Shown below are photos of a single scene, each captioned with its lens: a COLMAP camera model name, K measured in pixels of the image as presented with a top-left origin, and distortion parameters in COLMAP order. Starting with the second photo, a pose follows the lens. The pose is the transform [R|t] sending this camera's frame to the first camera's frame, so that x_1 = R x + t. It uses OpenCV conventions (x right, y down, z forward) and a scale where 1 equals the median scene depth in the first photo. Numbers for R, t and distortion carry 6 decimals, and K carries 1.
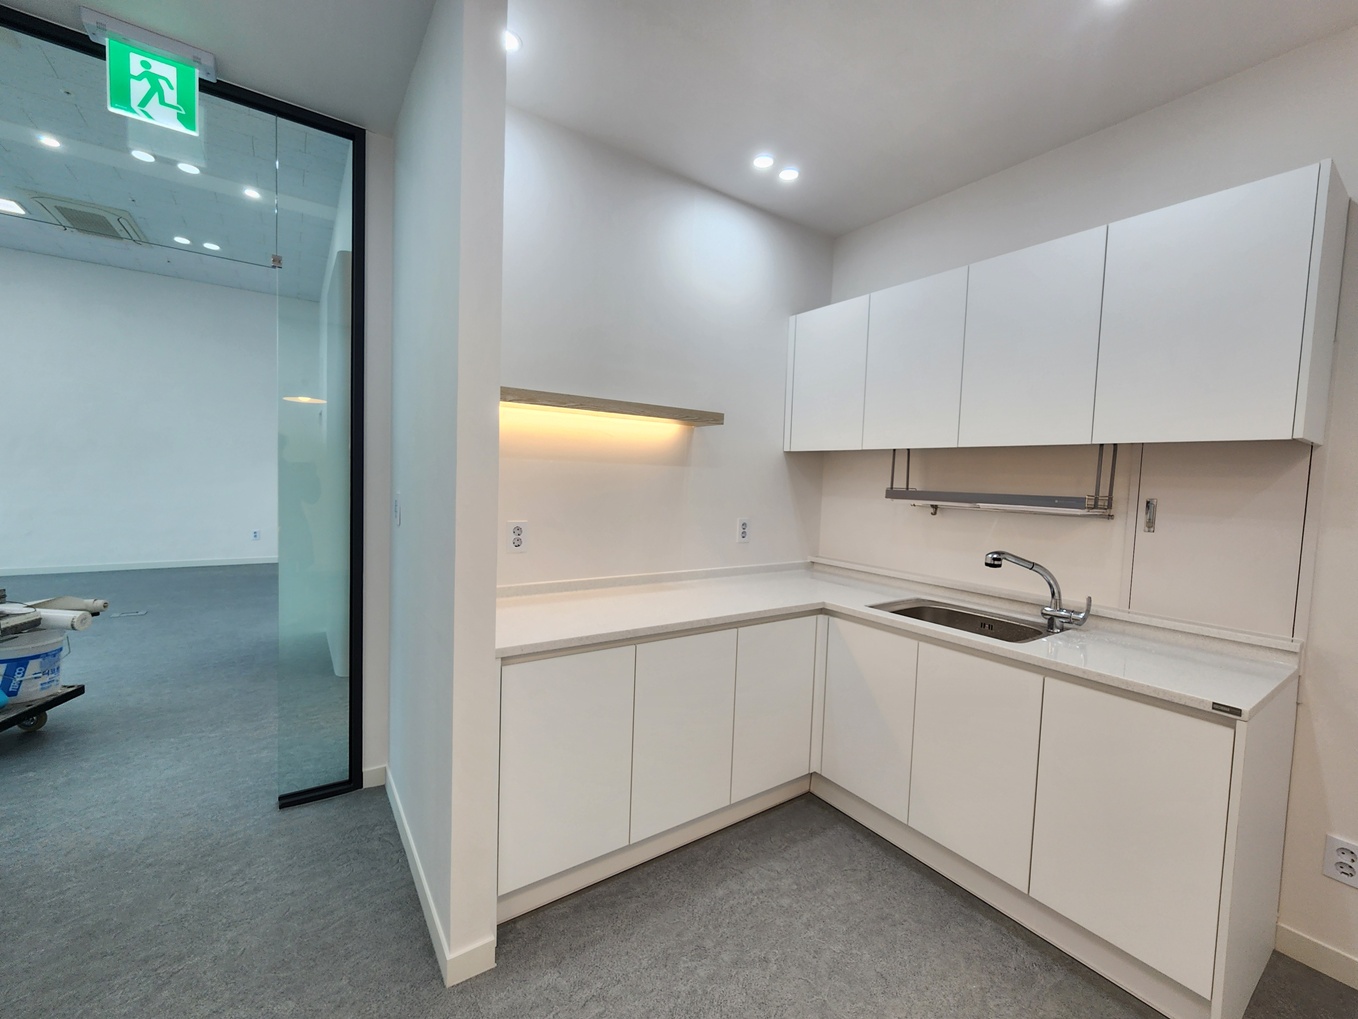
lens RADIAL K [[560.0, 0, 682.5], [0, 560.0, 508.1], [0, 0, 1]] dist [-0.001845, 0.000962]
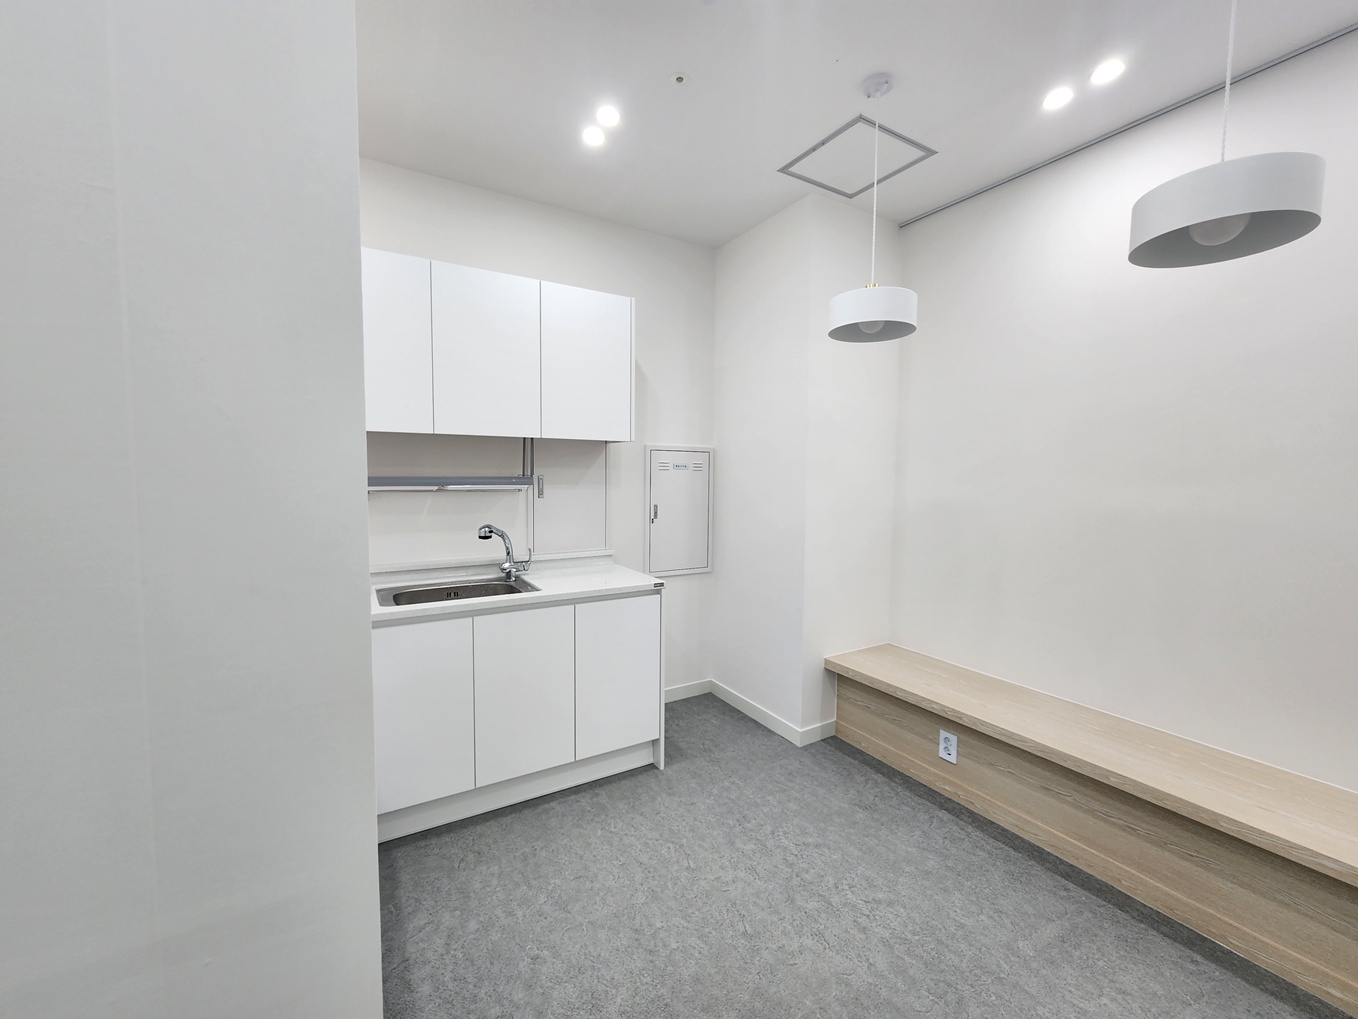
lens RADIAL K [[560.0, 0, 682.5], [0, 560.0, 508.1], [0, 0, 1]] dist [-0.001845, 0.000962]
pose [[0.067719, -0.097177, 0.992961, -0.583628], [0.047759, 0.994420, 0.094063, -0.050724], [-0.996561, 0.041053, 0.071982, 0.502929]]
